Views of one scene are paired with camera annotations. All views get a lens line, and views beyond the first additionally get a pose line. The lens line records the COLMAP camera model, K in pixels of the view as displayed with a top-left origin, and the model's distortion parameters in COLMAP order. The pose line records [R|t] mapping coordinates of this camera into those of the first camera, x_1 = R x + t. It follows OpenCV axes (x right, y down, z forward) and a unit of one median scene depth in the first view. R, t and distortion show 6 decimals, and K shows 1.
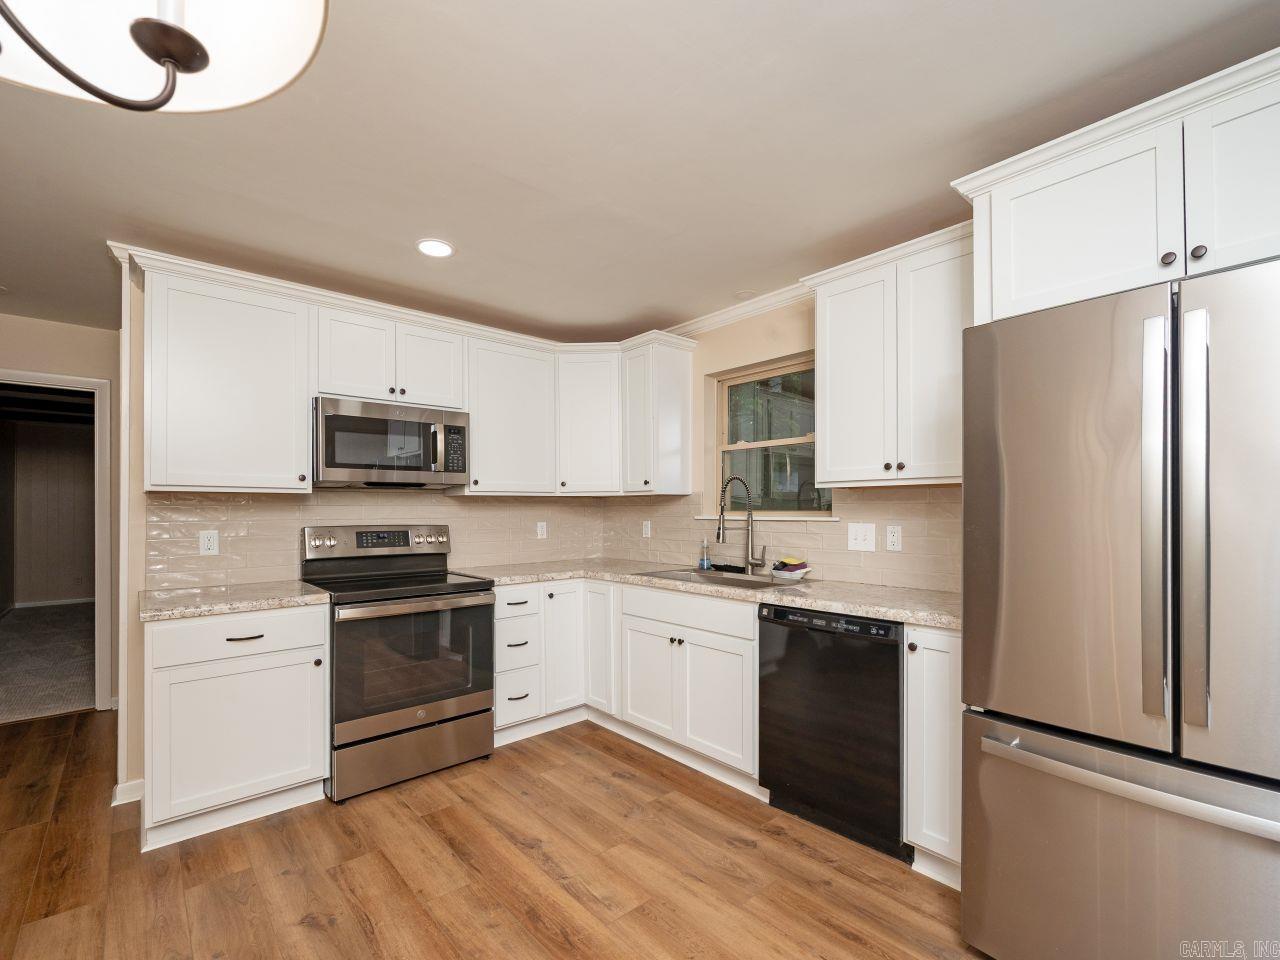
lens RADIAL K [[640.1, 0, 659.8], [0, 640.1, 512.5], [0, 0, 1]] dist [-0.001596, -0.000275]
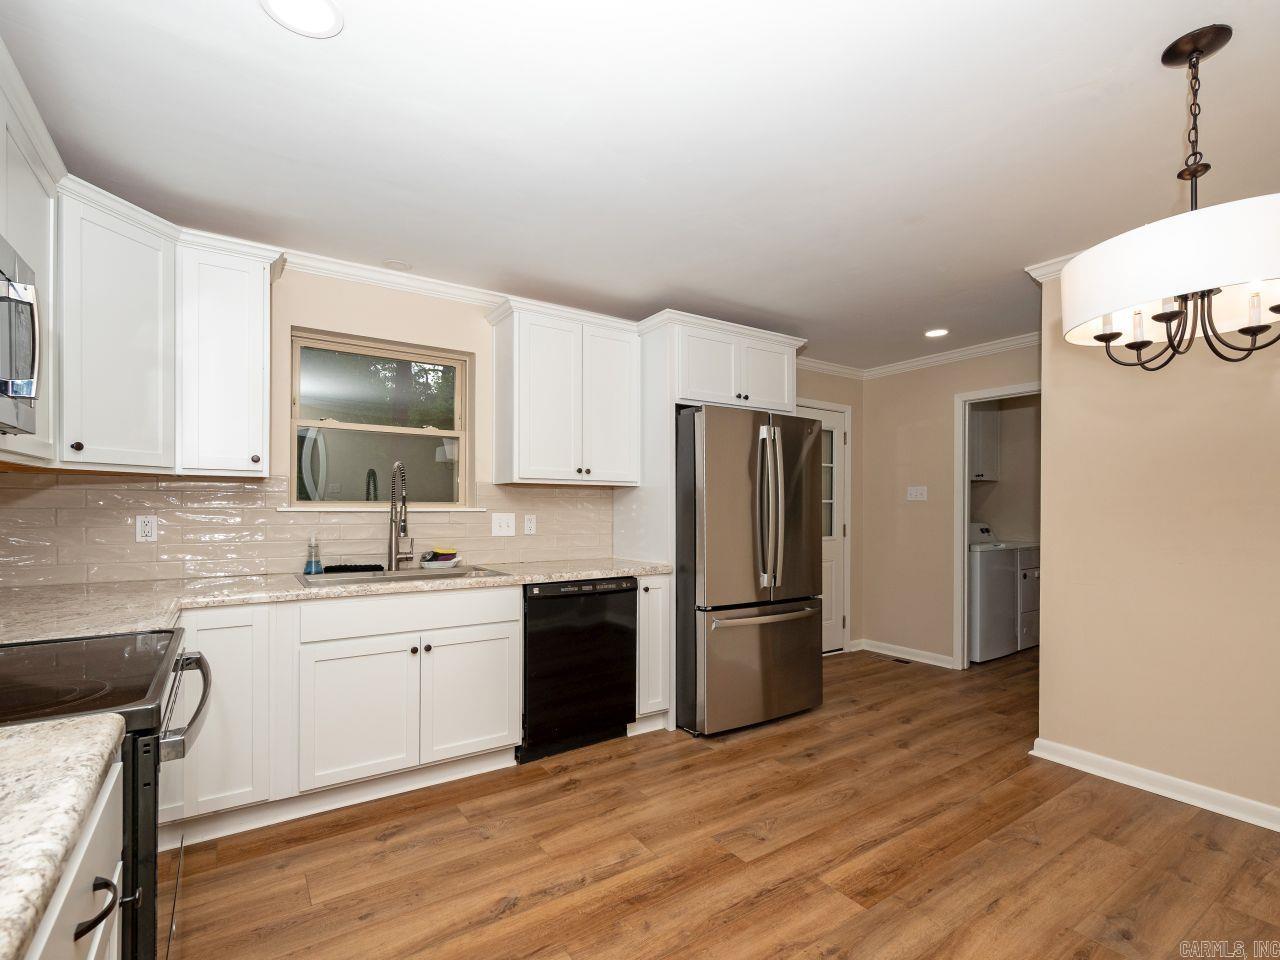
lens RADIAL K [[581.4, 0, 690.8], [0, 581.4, 519.7], [0, 0, 1]] dist [-0.000748, -0.000397]
pose [[0.062328, -0.018981, 0.997875, -0.833175], [-0.000401, 0.999819, 0.019043, 0.008940], [-0.998056, -0.001587, 0.062310, 0.651514]]
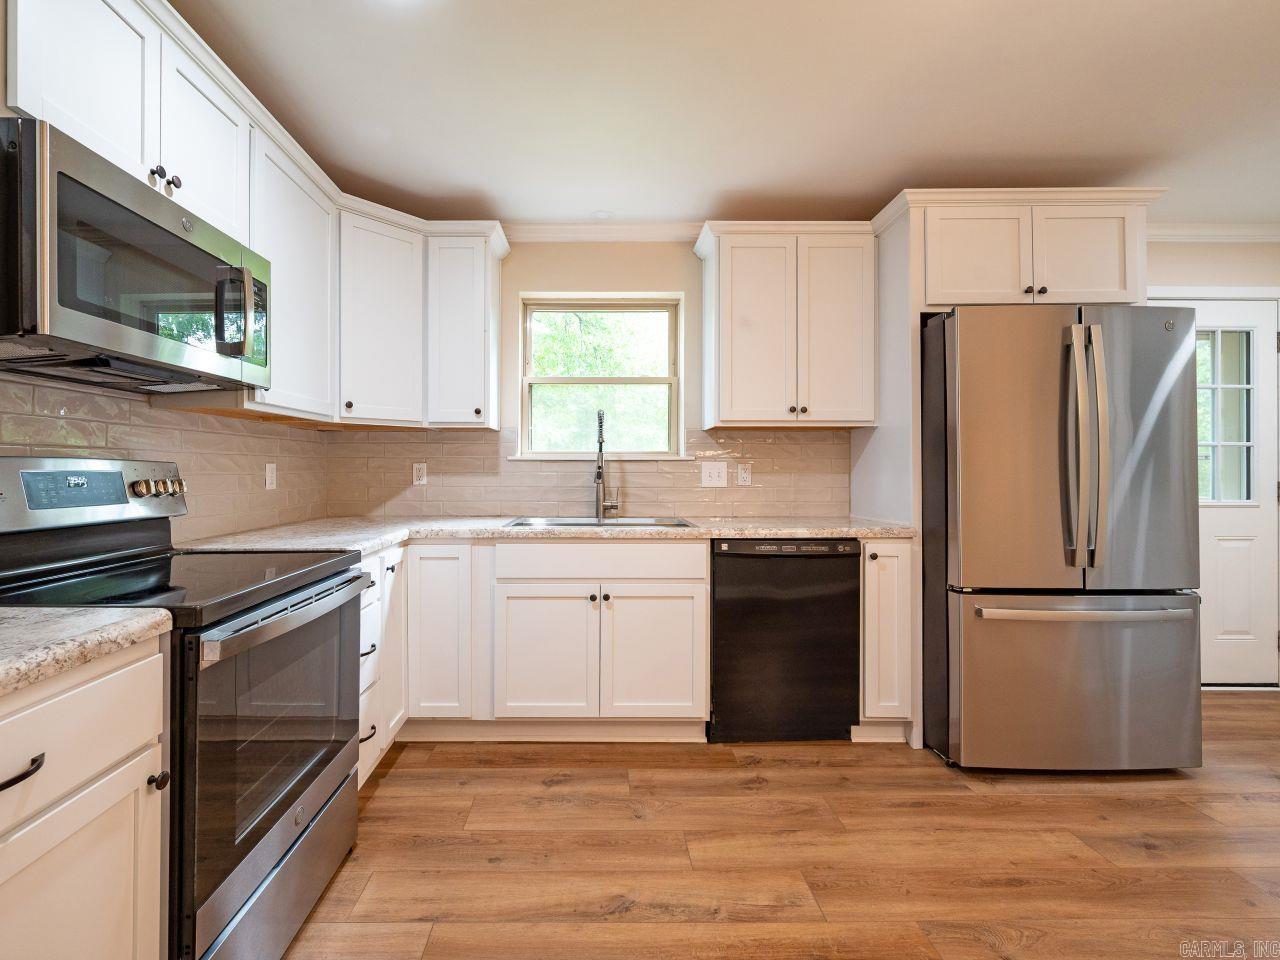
lens RADIAL K [[597.5, 0, 636.3], [0, 597.5, 475.9], [0, 0, 1]] dist [-0.000029, -0.000477]
pose [[0.623047, -0.005029, 0.782168, -0.632449], [0.005431, 0.999983, 0.002104, 0.041887], [-0.782166, 0.002937, 0.623064, 0.522995]]
